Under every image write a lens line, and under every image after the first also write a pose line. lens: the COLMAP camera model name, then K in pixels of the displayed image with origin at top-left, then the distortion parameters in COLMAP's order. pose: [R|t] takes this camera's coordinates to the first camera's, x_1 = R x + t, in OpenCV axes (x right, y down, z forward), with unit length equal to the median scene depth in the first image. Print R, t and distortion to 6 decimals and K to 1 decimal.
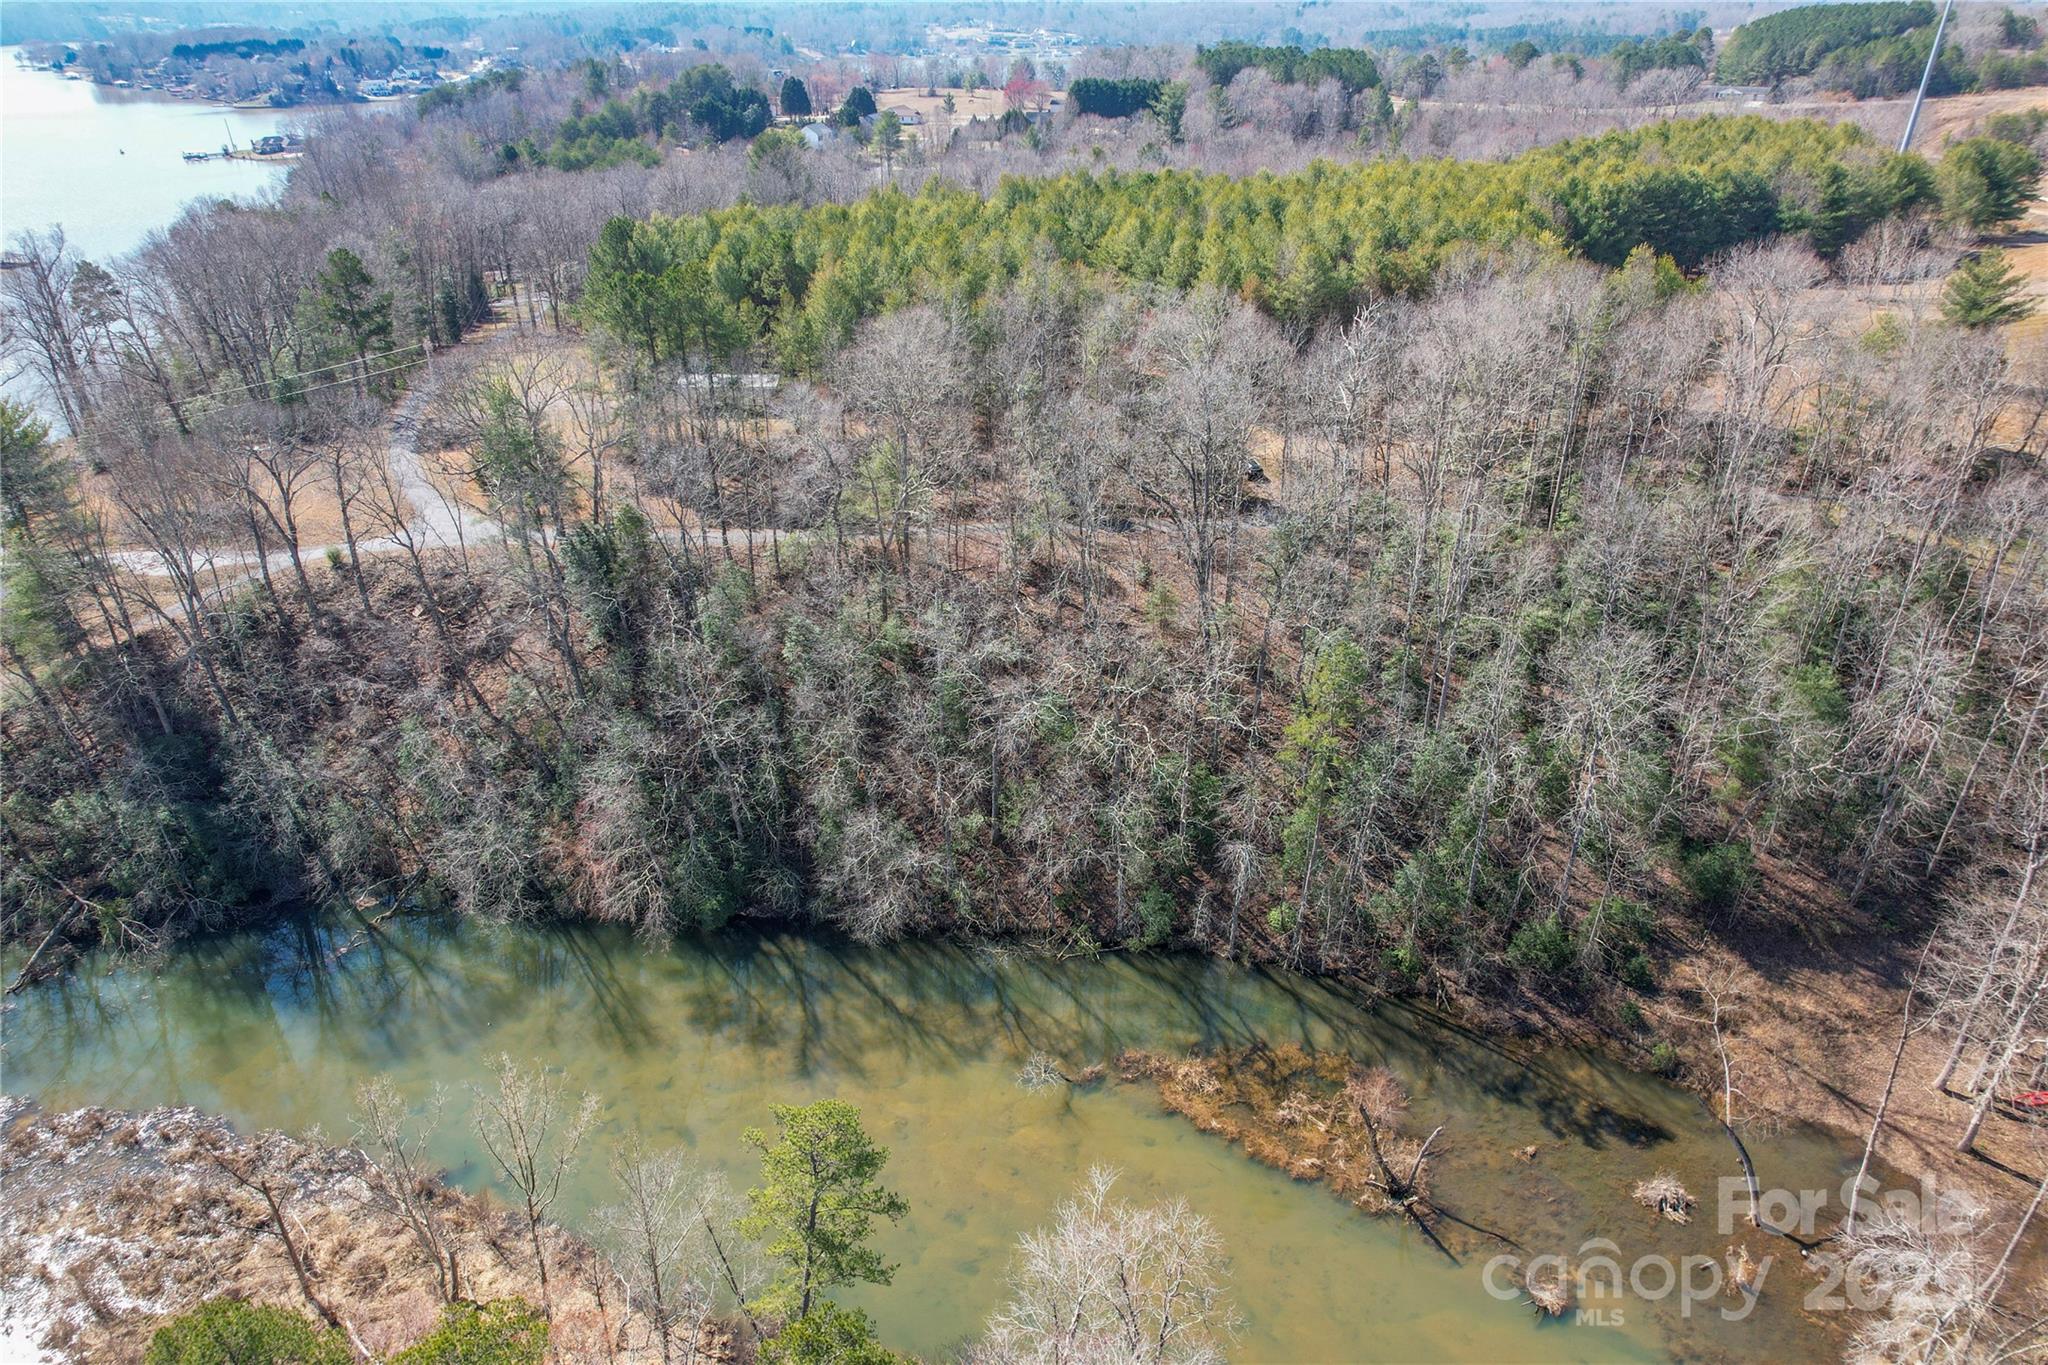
lens RADIAL K [[1356.1, 0, 1024.5], [0, 1356.1, 681.2], [0, 0, 1]] dist [-0.037633, 0.043099]
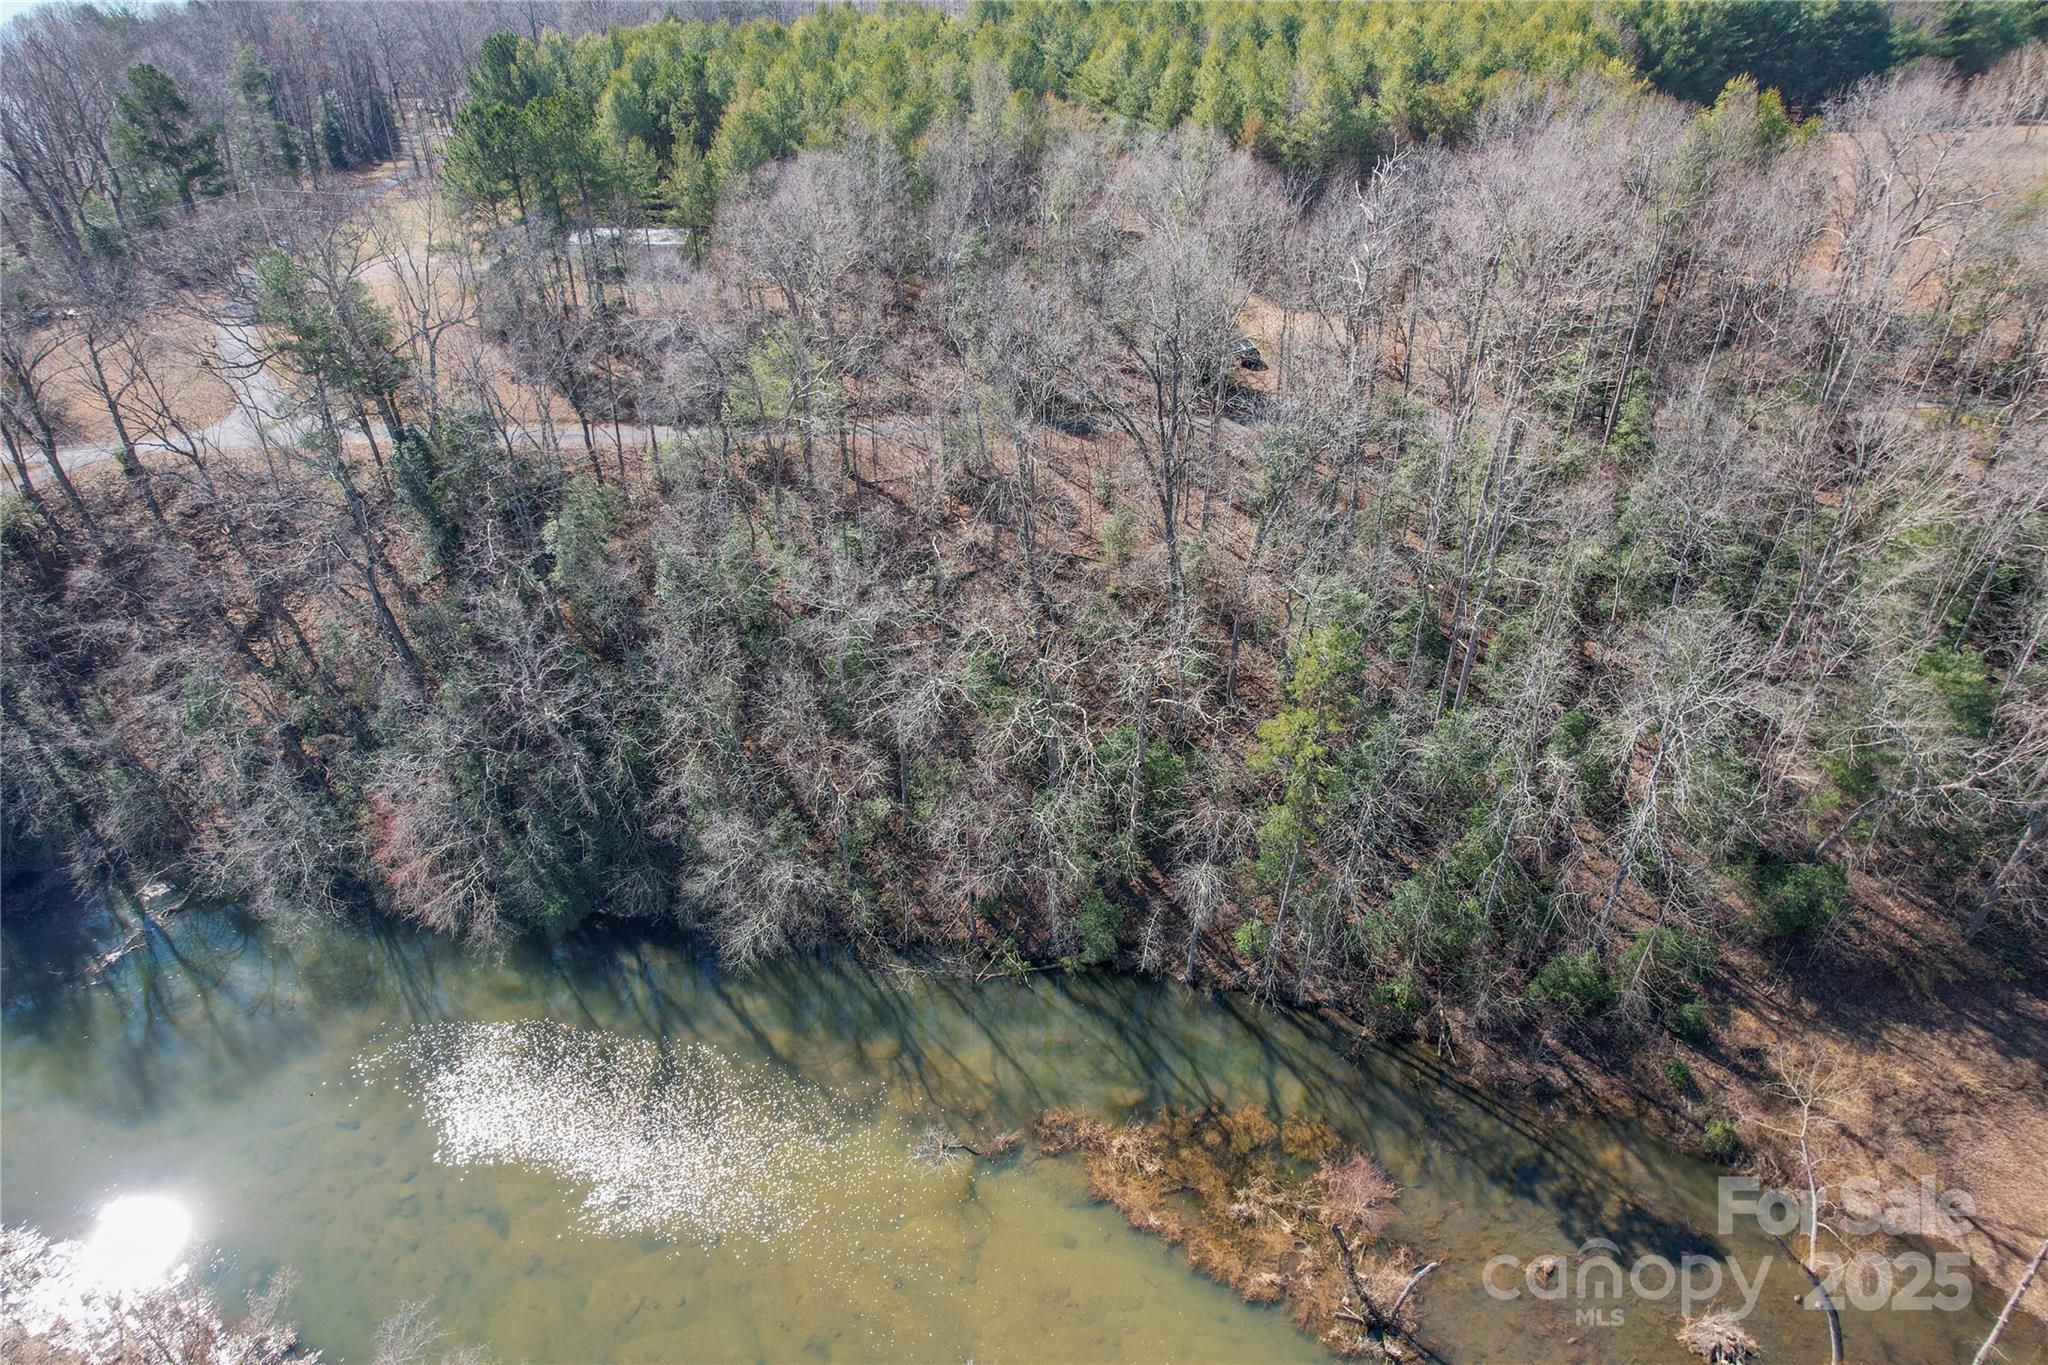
lens RADIAL K [[1356.1, 0, 1015.2], [0, 1356.1, 692.7], [0, 0, 1]] dist [-0.037633, 0.043099]
pose [[0.999838, 0.013806, -0.011539, 0.052876], [-0.012351, 0.992955, 0.117846, -0.062214], [0.013085, -0.117684, 0.992965, 0.198034]]
